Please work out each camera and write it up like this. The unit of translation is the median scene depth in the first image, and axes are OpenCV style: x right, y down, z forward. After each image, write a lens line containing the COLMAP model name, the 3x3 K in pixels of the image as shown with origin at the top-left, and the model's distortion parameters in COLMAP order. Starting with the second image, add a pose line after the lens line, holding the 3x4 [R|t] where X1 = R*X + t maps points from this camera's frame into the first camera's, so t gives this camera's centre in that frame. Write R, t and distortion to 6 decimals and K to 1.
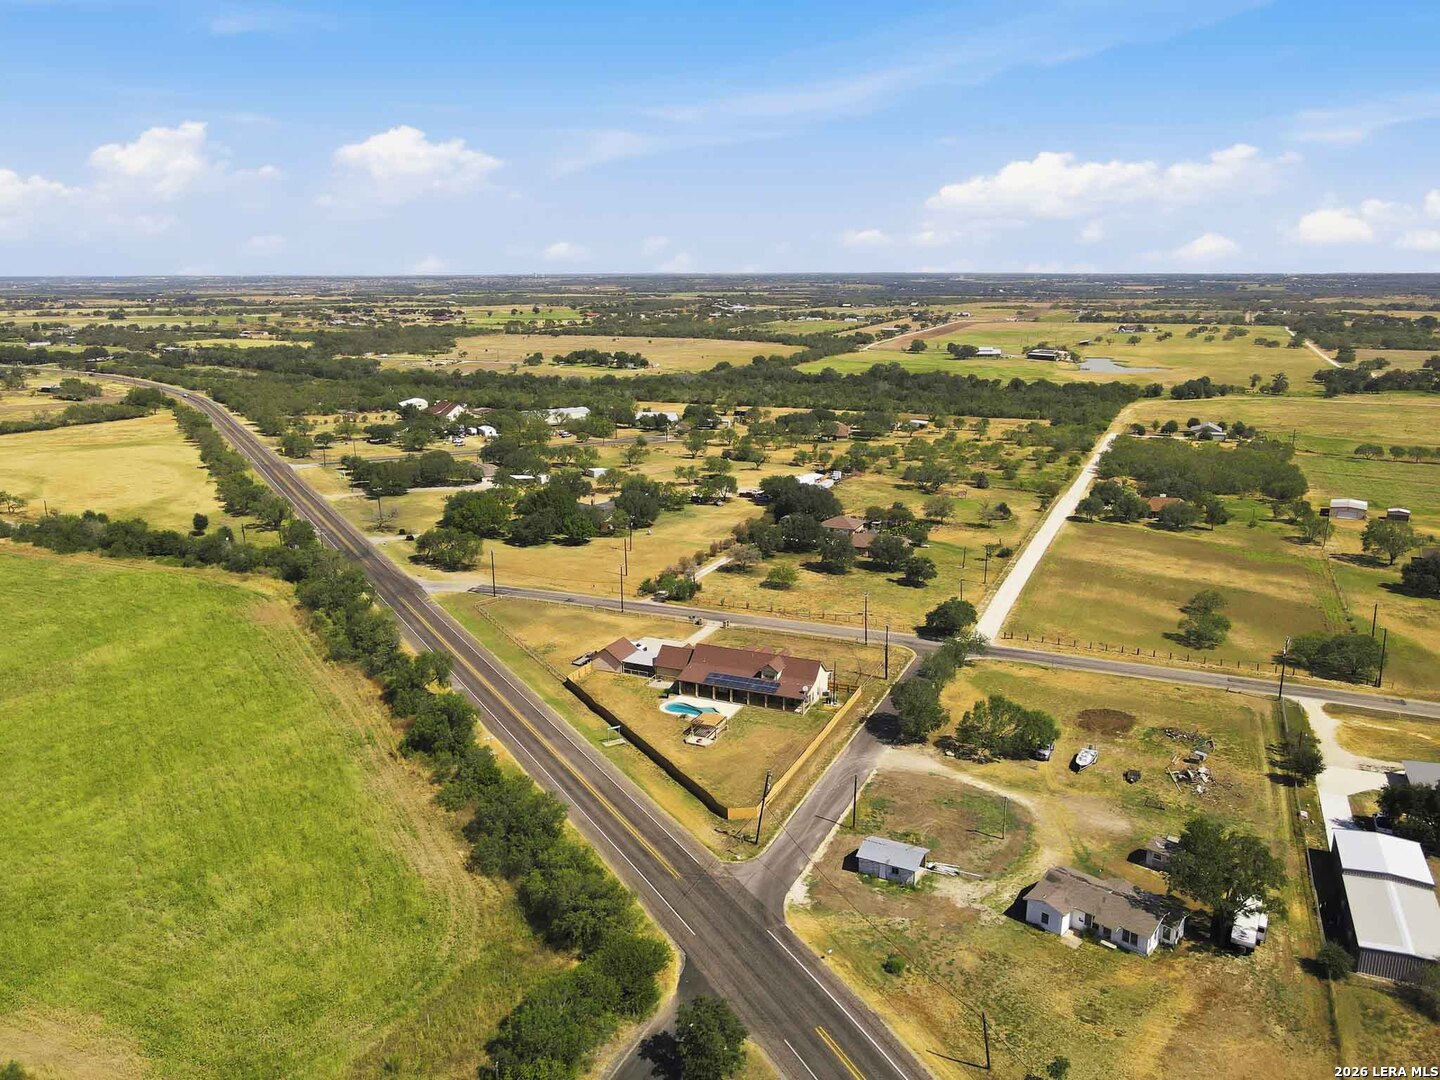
lens RADIAL K [[1070.7, 0, 732.8], [0, 1070.7, 539.7], [0, 0, 1]] dist [0.003771, 0.012417]
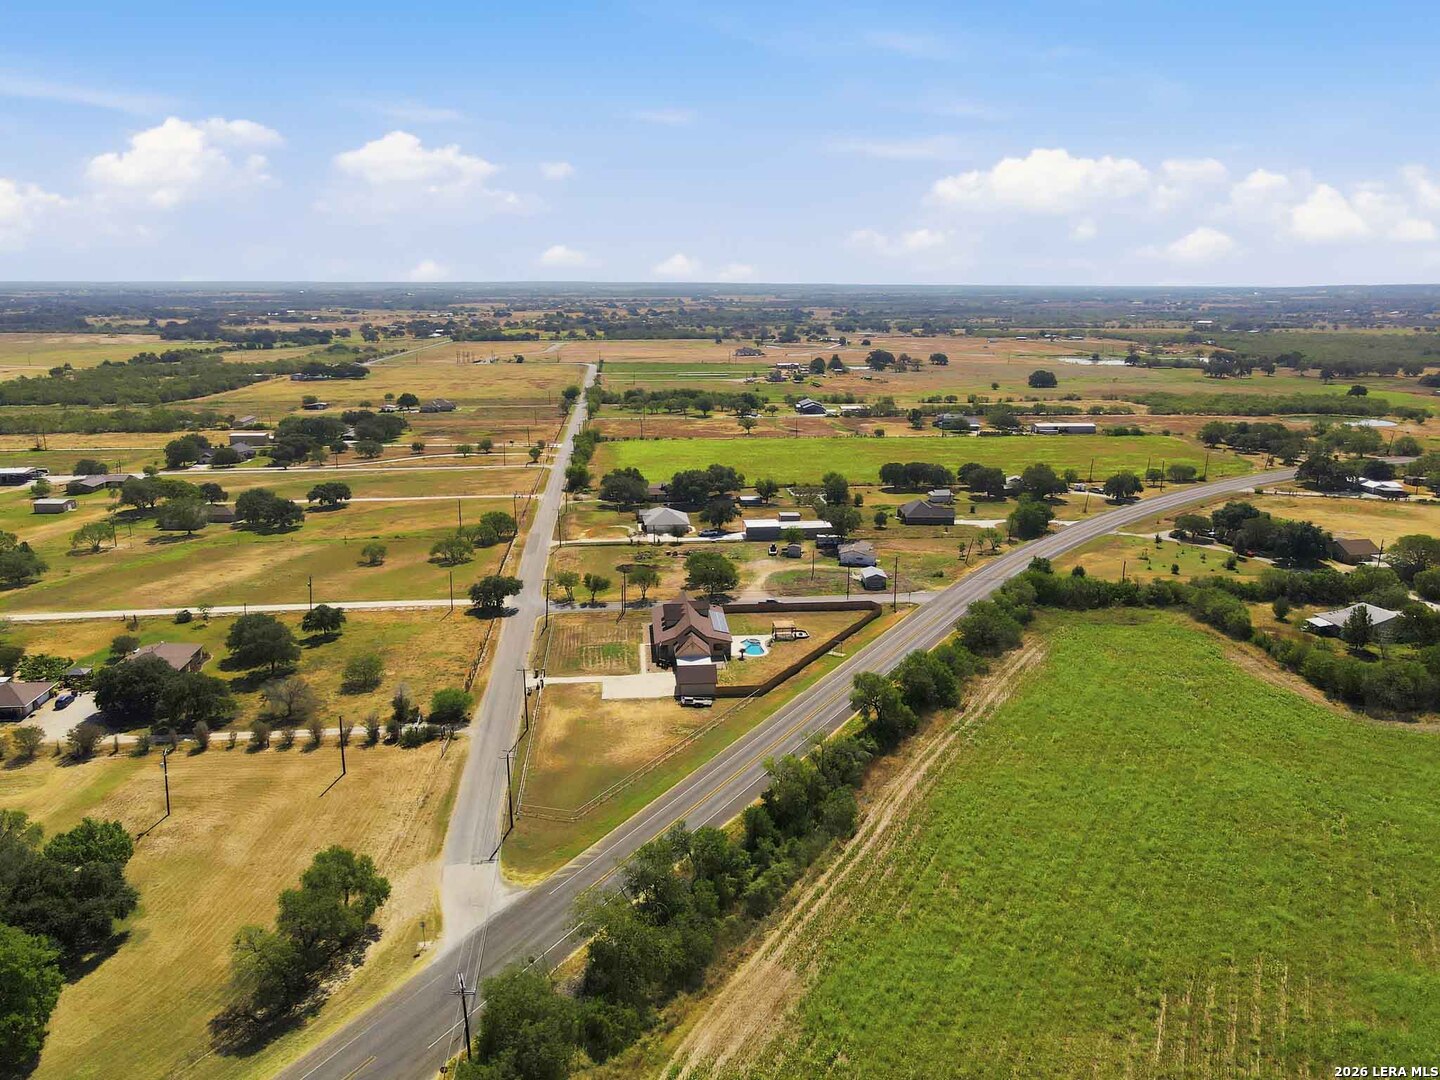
lens RADIAL K [[1070.7, 0, 732.8], [0, 1070.7, 539.7], [0, 0, 1]] dist [0.003771, 0.012417]
pose [[-0.494524, -0.198879, 0.846105, -0.811481], [0.209003, 0.917696, 0.337863, -0.290074], [-0.843661, 0.343920, -0.412256, 1.162561]]
